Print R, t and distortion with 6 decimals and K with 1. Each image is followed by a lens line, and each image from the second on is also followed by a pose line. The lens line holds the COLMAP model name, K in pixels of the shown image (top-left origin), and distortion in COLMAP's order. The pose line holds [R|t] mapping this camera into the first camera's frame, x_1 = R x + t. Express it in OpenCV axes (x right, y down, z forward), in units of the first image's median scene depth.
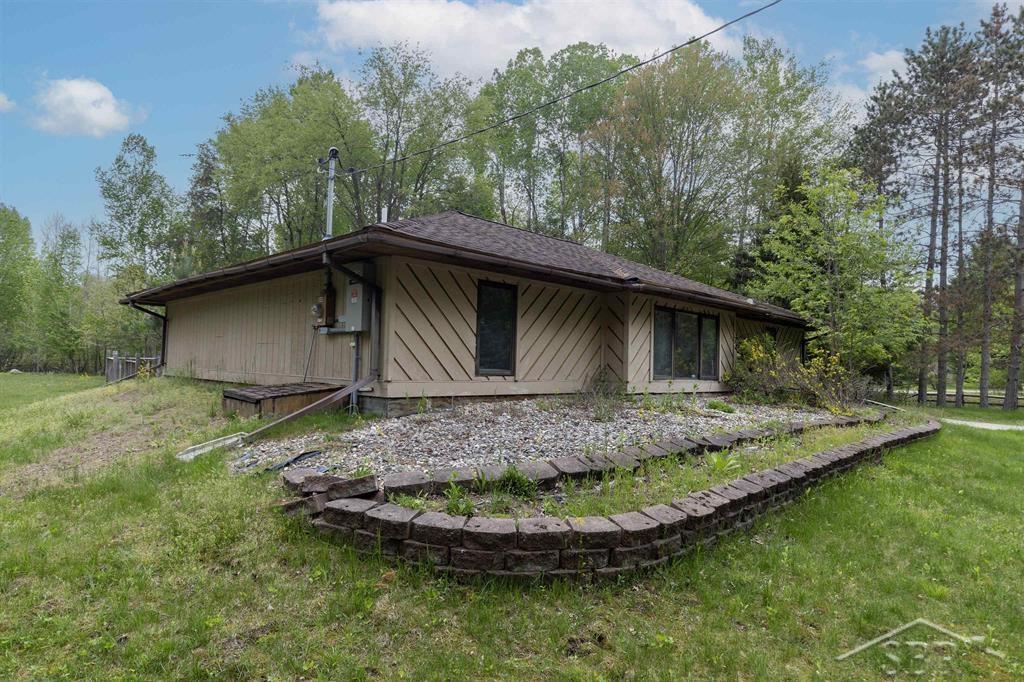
lens RADIAL K [[607.7, 0, 512.0], [0, 607.7, 341.0], [0, 0, 1]] dist [-0.001457, -0.000502]
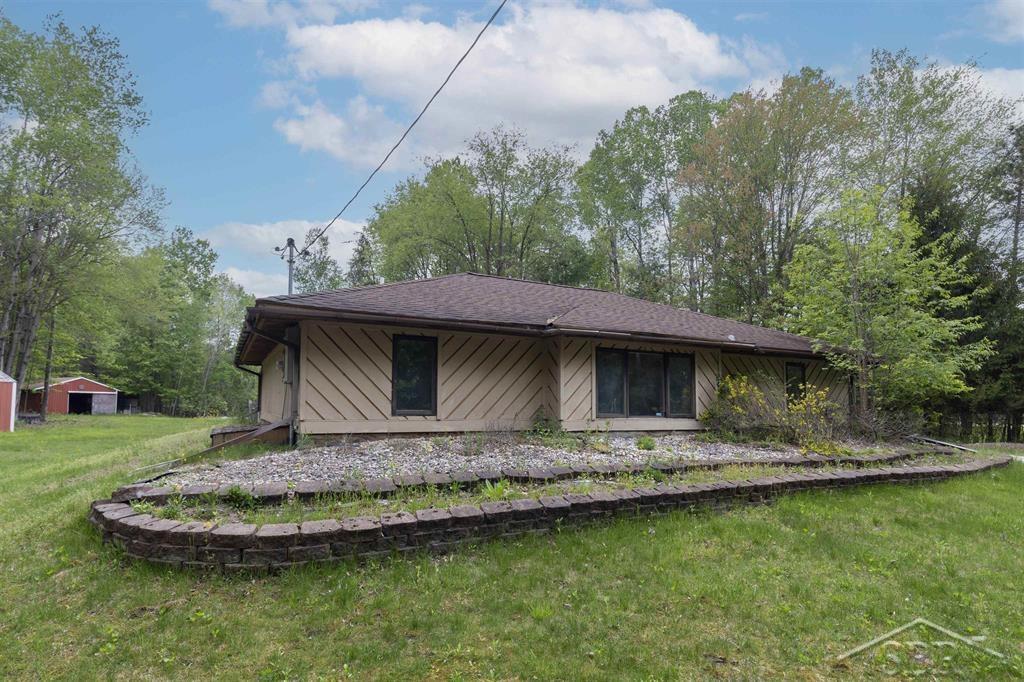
lens RADIAL K [[571.0, 0, 511.8], [0, 571.0, 358.5], [0, 0, 1]] dist [0.003704, 0.000781]
pose [[0.946417, -0.041642, -0.320251, 0.416988], [0.026771, 0.998355, -0.050701, 0.007102], [0.321835, 0.039410, 0.945975, 0.012127]]
